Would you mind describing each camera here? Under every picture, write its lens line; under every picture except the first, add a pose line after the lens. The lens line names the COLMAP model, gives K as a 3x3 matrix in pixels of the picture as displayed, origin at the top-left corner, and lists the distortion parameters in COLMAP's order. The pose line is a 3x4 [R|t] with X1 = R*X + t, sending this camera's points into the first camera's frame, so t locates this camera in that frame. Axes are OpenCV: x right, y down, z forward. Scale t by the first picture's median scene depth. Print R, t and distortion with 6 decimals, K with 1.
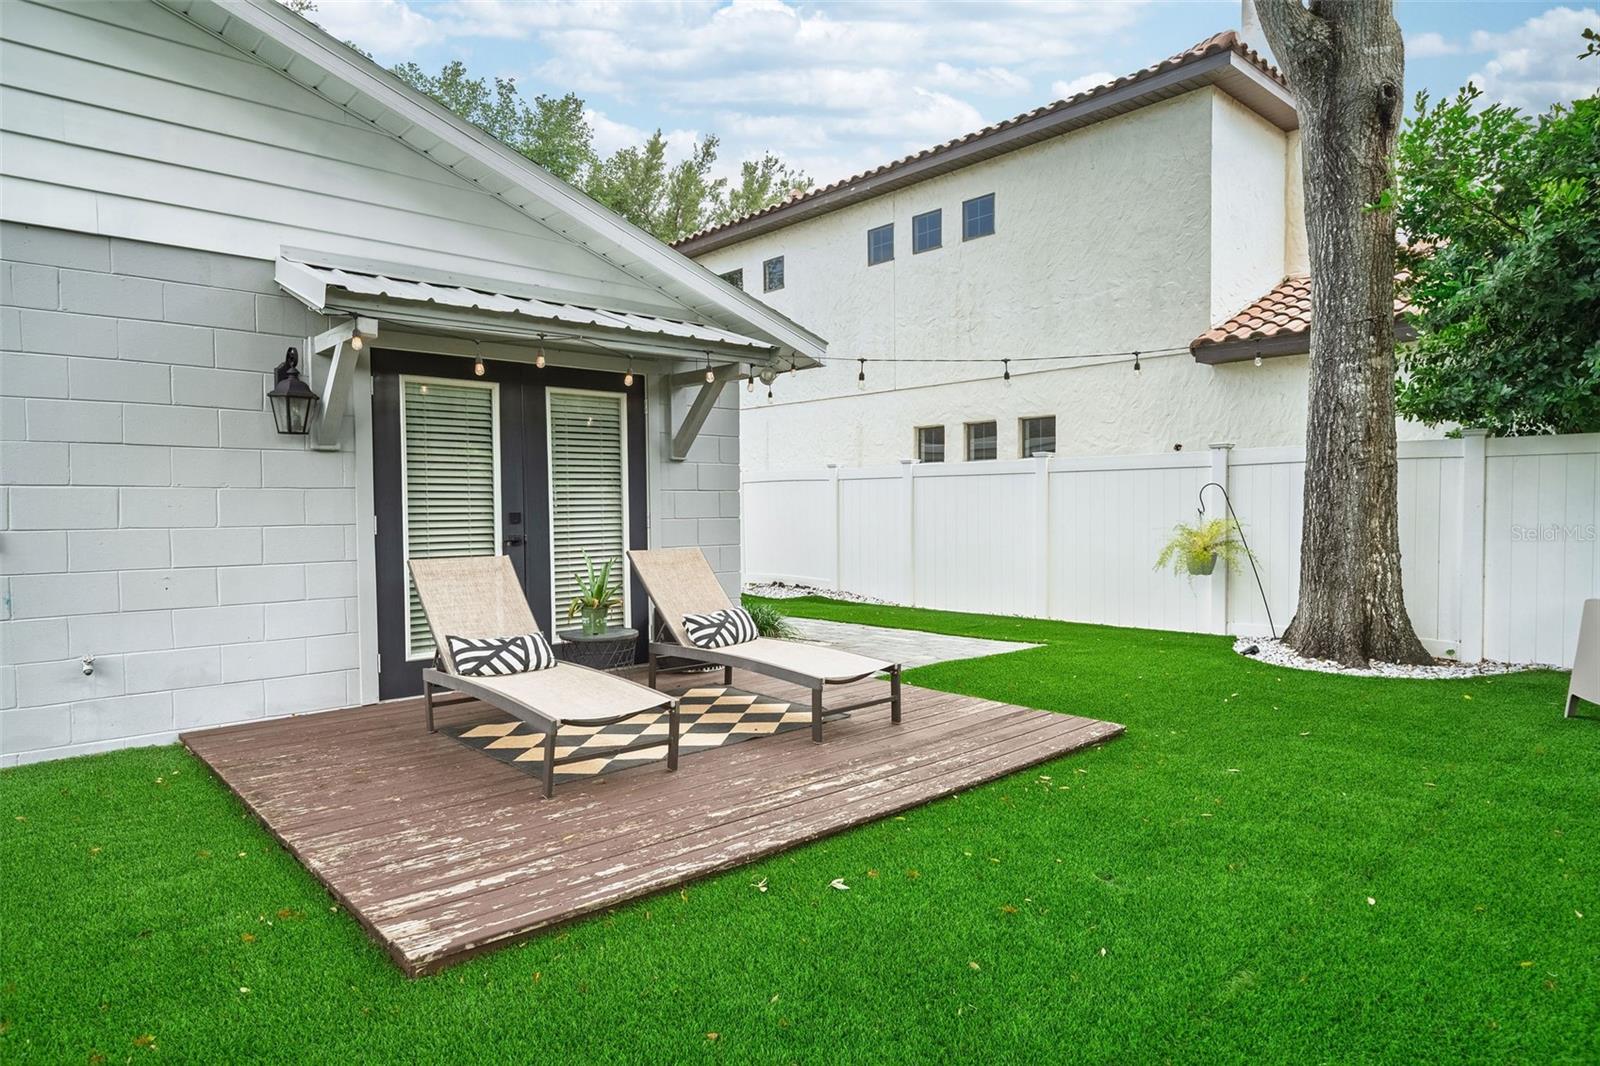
lens RADIAL K [[925.0, 0, 800.0], [0, 925.0, 533.0], [0, 0, 1]] dist [0.005350, 0.001264]
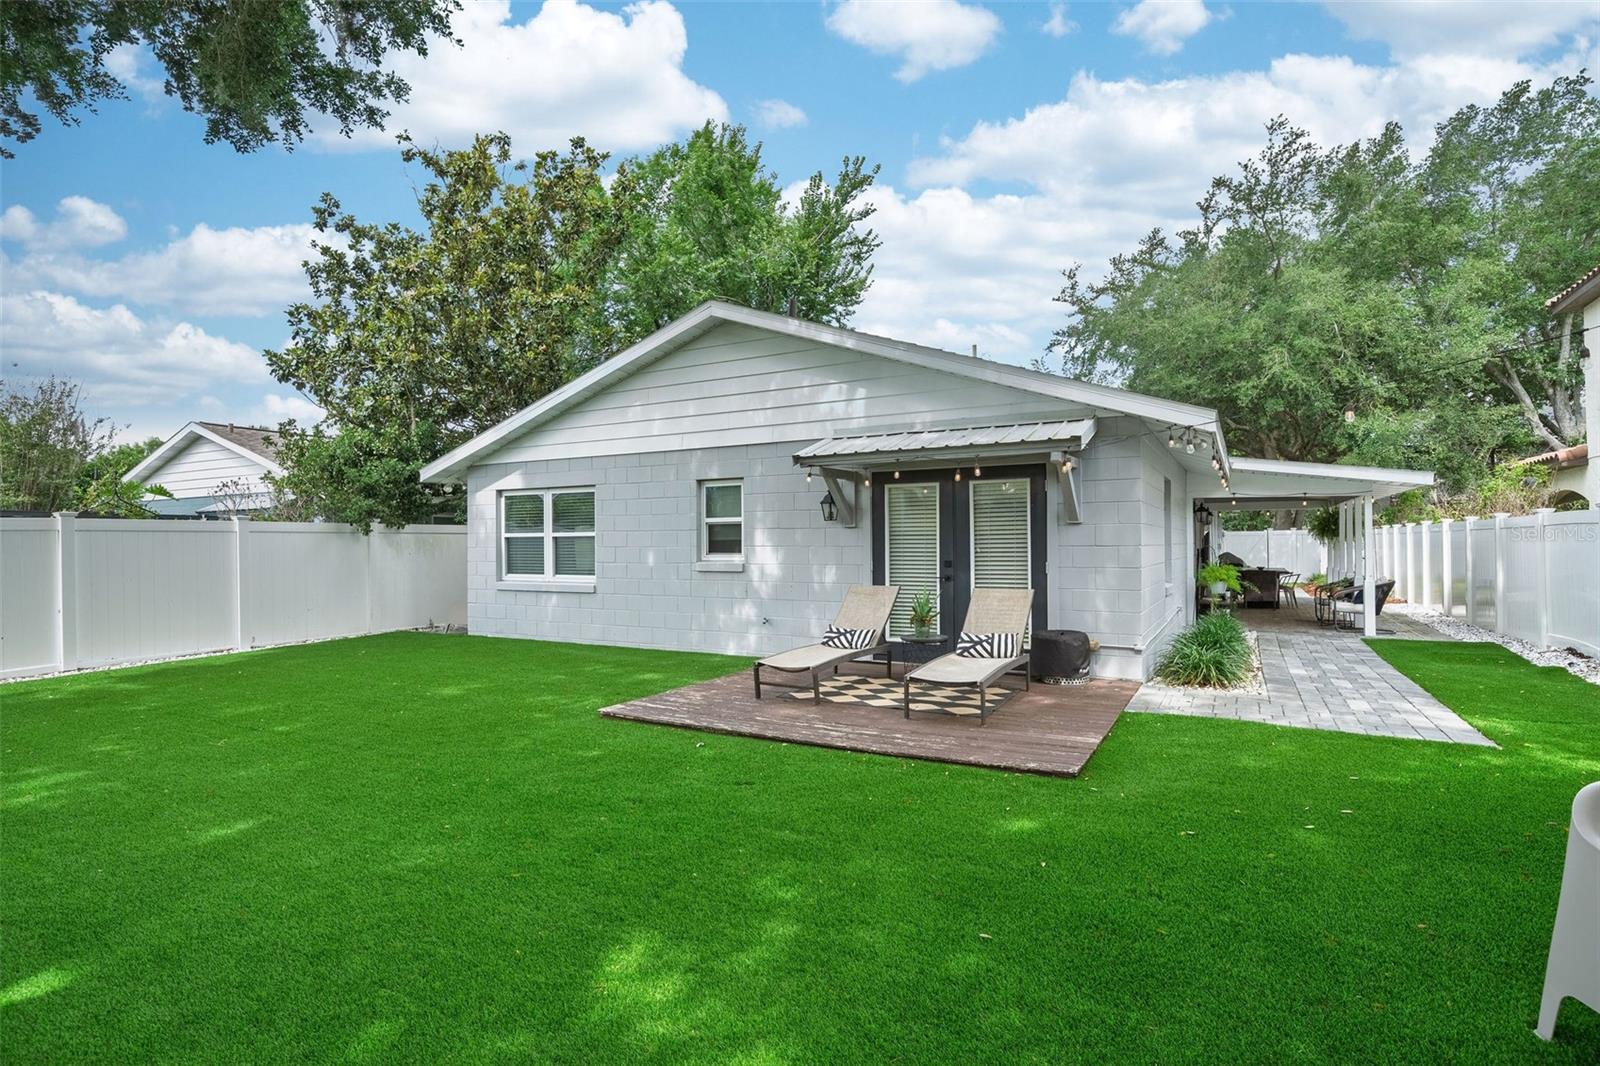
lens RADIAL K [[797.9, 0, 800.0], [0, 797.9, 533.0], [0, 0, 1]] dist [0.007545, -0.000991]
pose [[0.332525, -0.006068, -0.943075, 0.833017], [-0.027291, 0.999499, -0.016054, -0.036433], [0.942700, 0.031076, 0.332192, 0.269486]]
